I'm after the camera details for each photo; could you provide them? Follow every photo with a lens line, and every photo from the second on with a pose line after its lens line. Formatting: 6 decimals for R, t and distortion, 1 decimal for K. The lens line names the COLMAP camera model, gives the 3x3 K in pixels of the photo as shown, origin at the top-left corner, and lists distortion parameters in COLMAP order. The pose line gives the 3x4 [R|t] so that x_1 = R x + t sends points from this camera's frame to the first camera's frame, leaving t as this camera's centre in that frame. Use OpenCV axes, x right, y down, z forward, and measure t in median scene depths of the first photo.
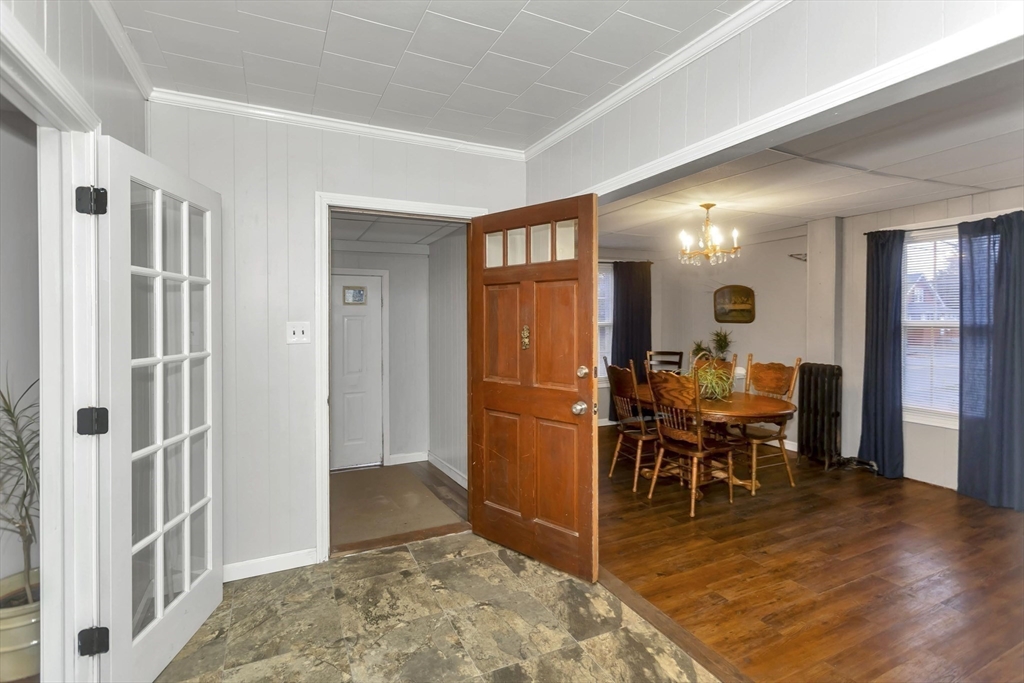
lens RADIAL K [[483.4, 0, 489.3], [0, 483.4, 326.1], [0, 0, 1]] dist [0.002883, -0.001542]
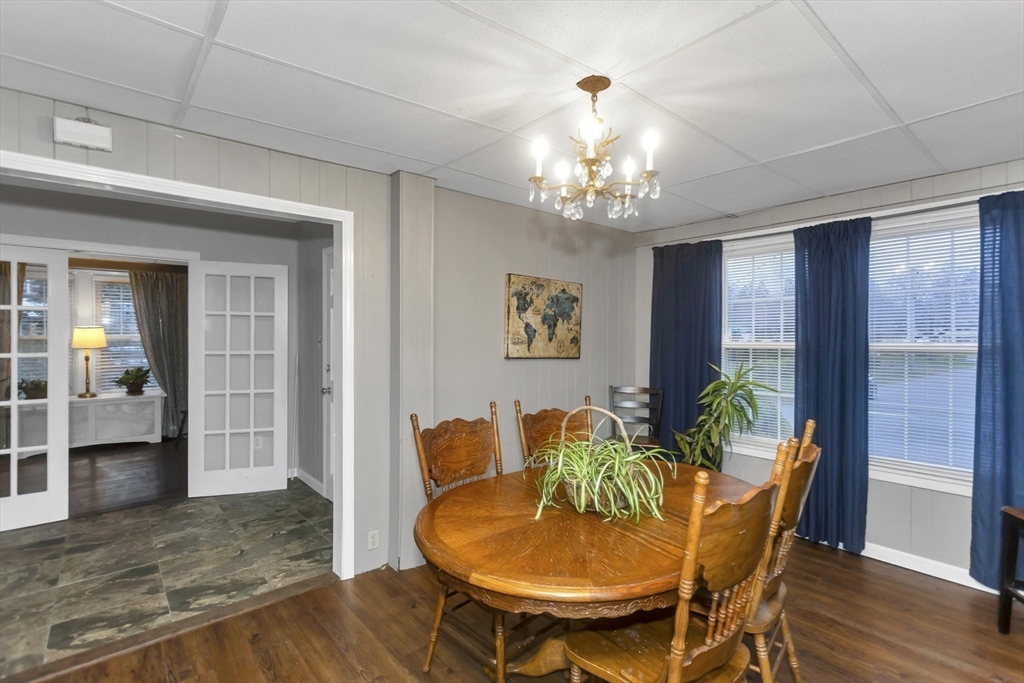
lens RADIAL K [[483.4, 0, 520.2], [0, 483.4, 339.9], [0, 0, 1]] dist [0.002883, -0.001542]
pose [[0.283852, 0.016033, -0.958734, 0.900126], [-0.019995, 0.999742, 0.010799, -0.014932], [0.958660, 0.016104, 0.284099, 0.836582]]
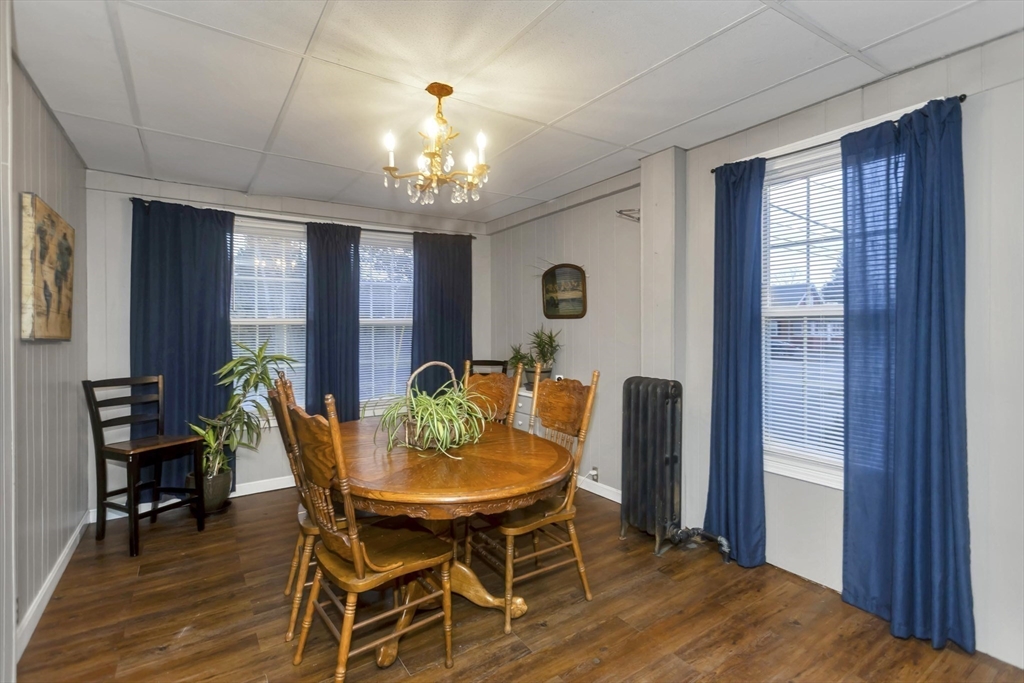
lens RADIAL K [[483.4, 0, 516.6], [0, 483.4, 331.3], [0, 0, 1]] dist [0.002883, -0.001542]
pose [[0.984428, 0.001363, 0.175784, 0.455969], [-0.000038, 0.999972, -0.007545, 0.024302], [-0.175790, 0.007420, 0.984400, 0.469846]]
